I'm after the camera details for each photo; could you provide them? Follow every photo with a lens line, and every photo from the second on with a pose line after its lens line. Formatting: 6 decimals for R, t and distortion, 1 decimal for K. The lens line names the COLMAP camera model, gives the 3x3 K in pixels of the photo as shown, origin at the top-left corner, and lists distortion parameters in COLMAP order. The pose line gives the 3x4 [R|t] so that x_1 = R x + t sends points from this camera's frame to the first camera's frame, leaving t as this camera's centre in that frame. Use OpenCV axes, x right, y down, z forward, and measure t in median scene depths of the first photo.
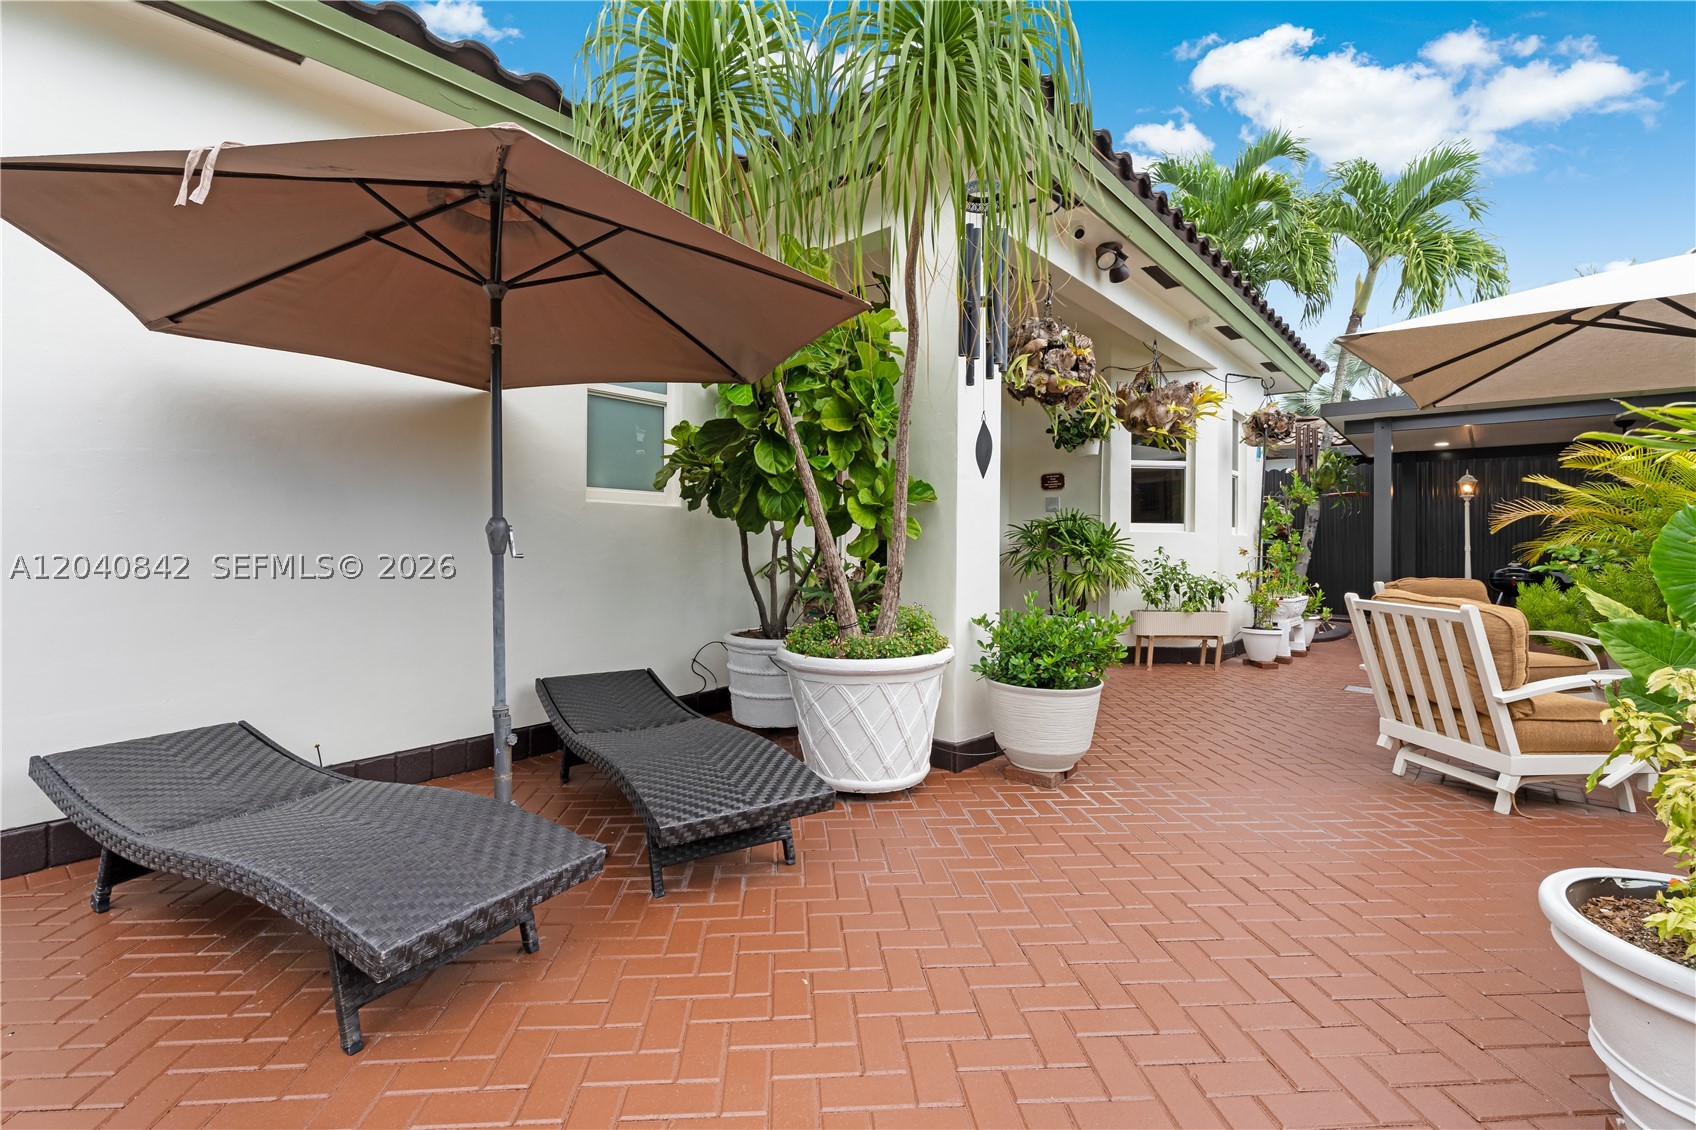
lens RADIAL K [[777.1, 0, 825.2], [0, 777.1, 546.2], [0, 0, 1]] dist [0.000471, -0.000063]
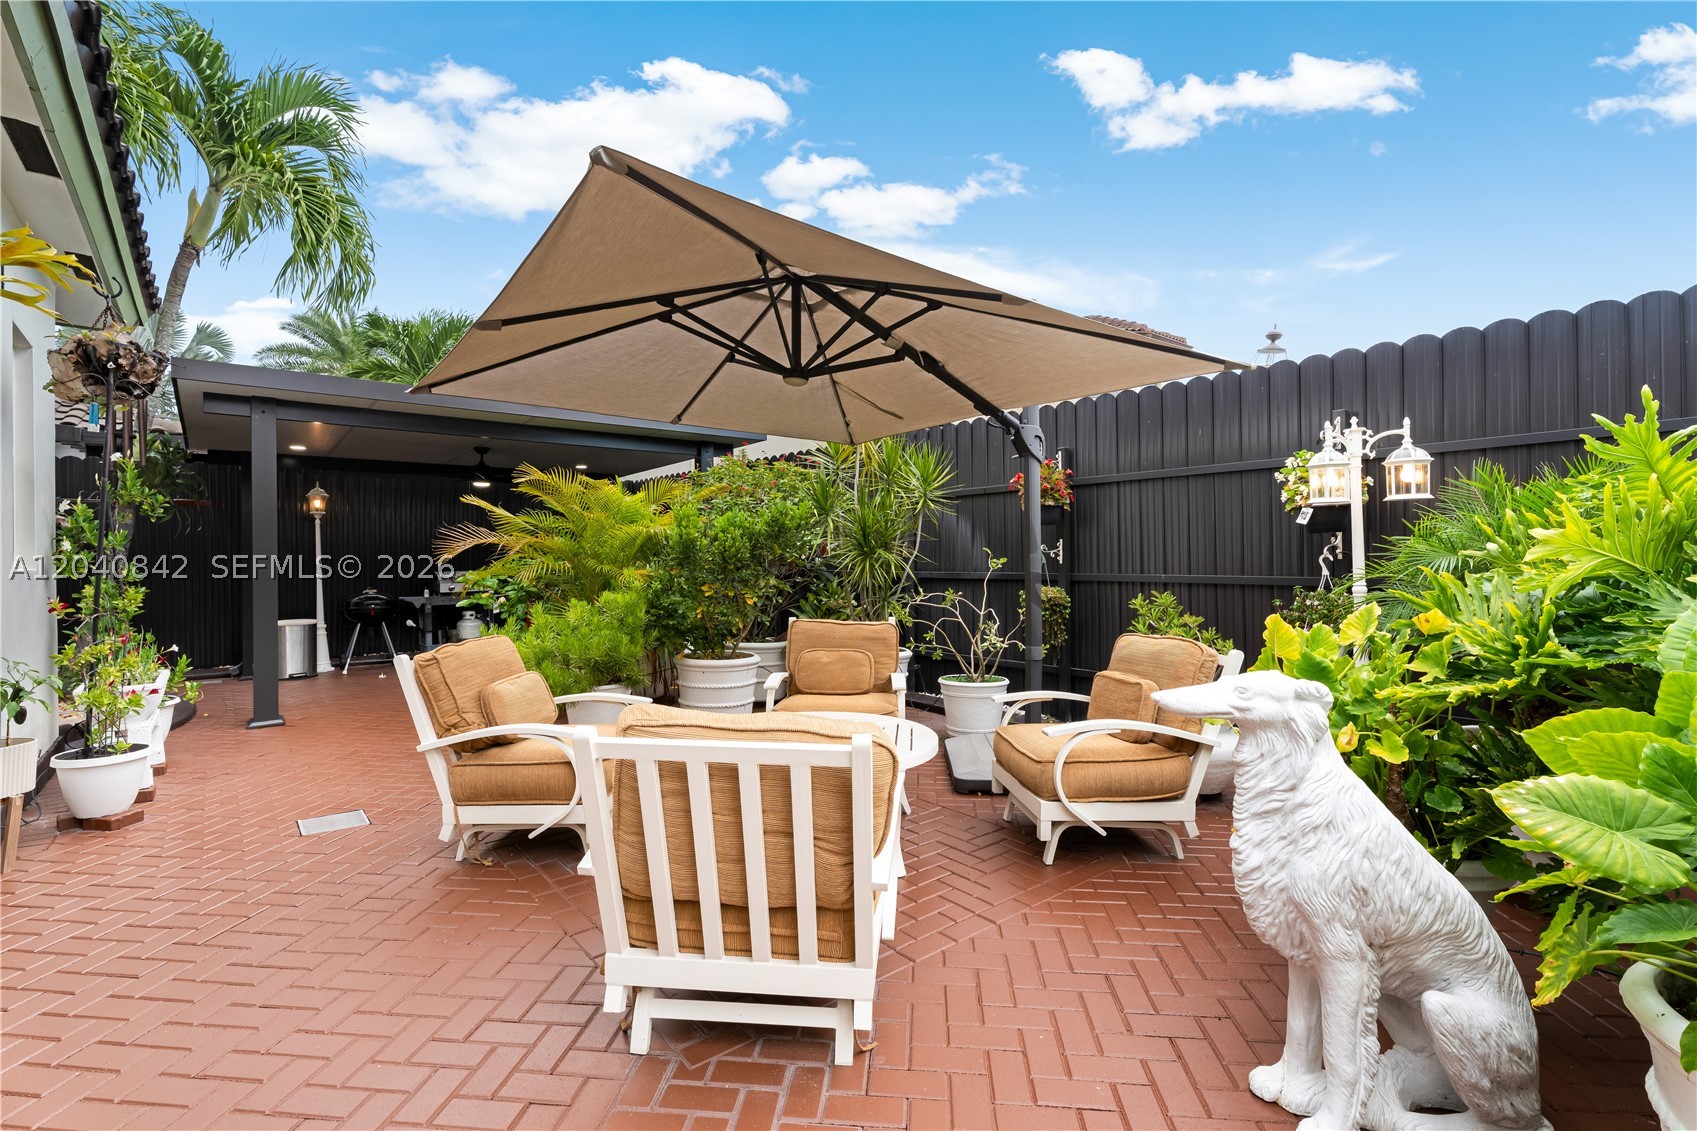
lens RADIAL K [[754.2, 0, 826.2], [0, 754.2, 558.4], [0, 0, 1]] dist [-0.001619, -0.000238]
pose [[0.163661, -0.011207, 0.986453, 0.154952], [0.008559, 0.999914, 0.009940, -0.027485], [-0.986480, 0.006817, 0.163743, 0.476159]]
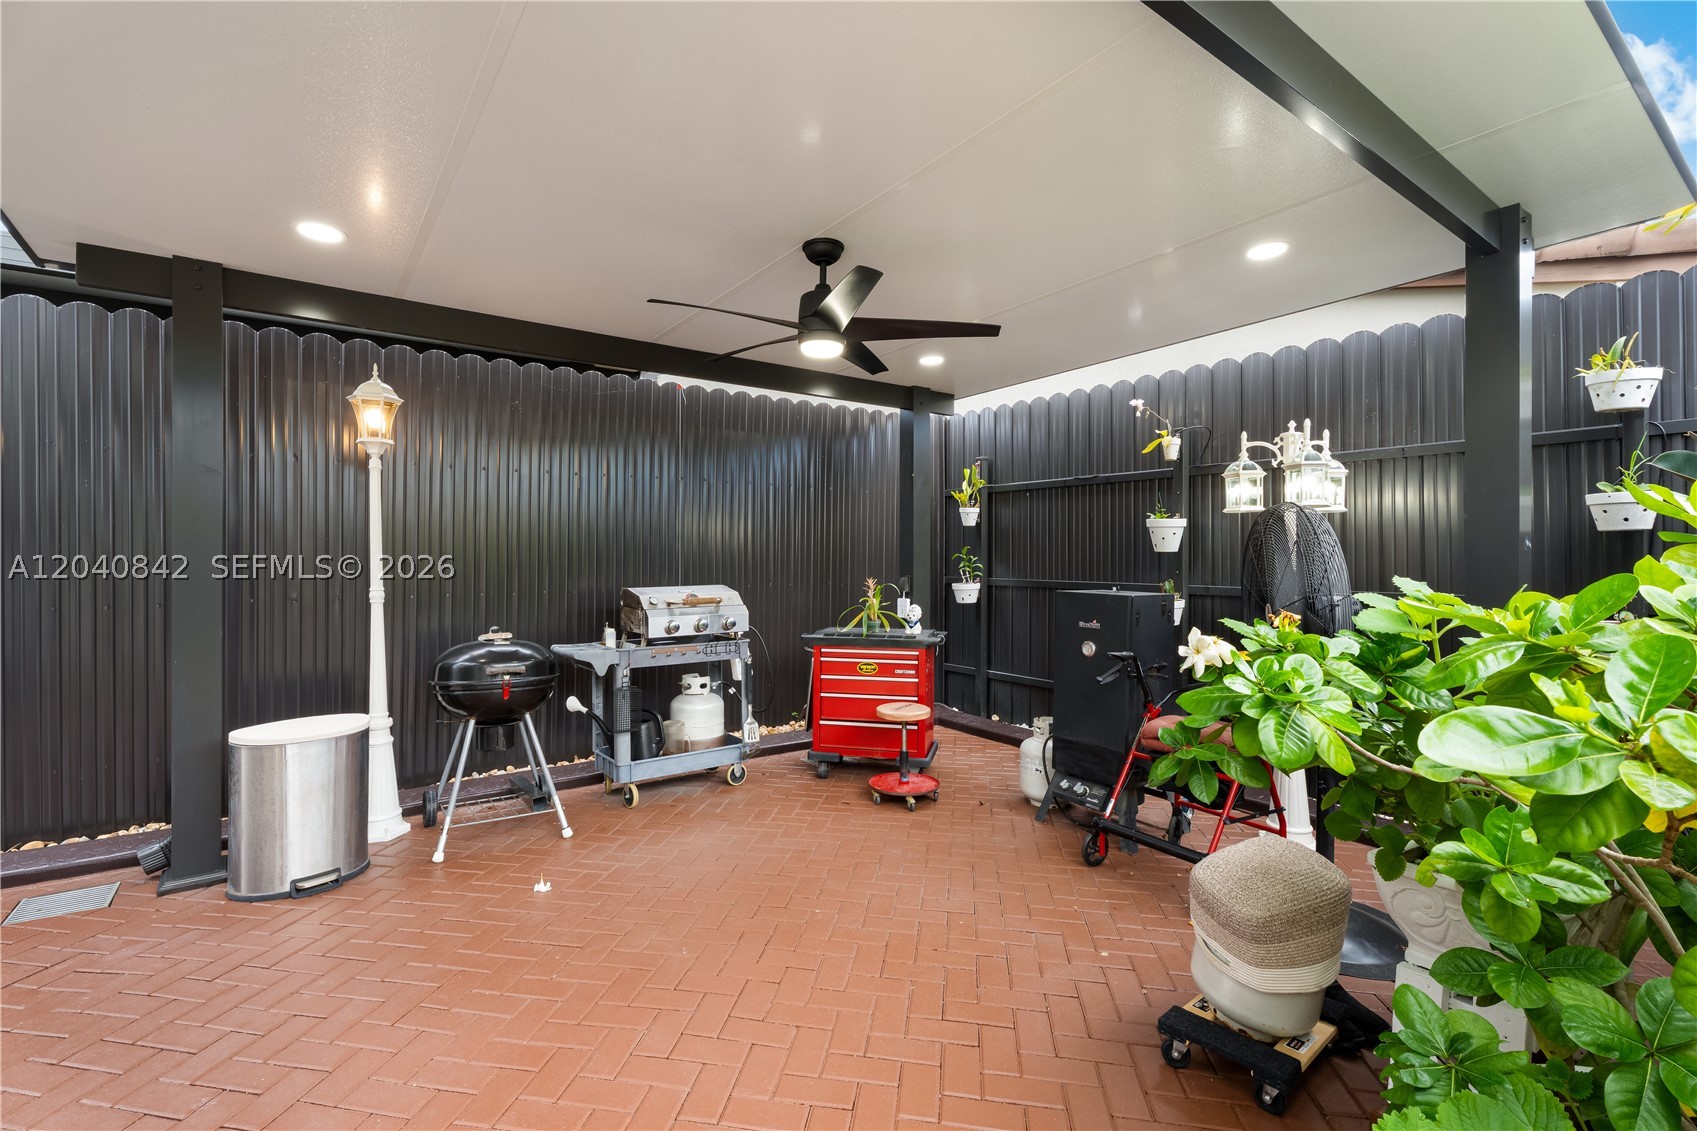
lens RADIAL K [[754.2, 0, 826.2], [0, 754.2, 558.4], [0, 0, 1]] dist [-0.001619, -0.000238]
pose [[0.222830, -0.001670, 0.974856, 0.811854], [0.000411, 0.999999, 0.001619, -0.021492], [-0.974857, 0.000039, 0.222831, 1.092684]]
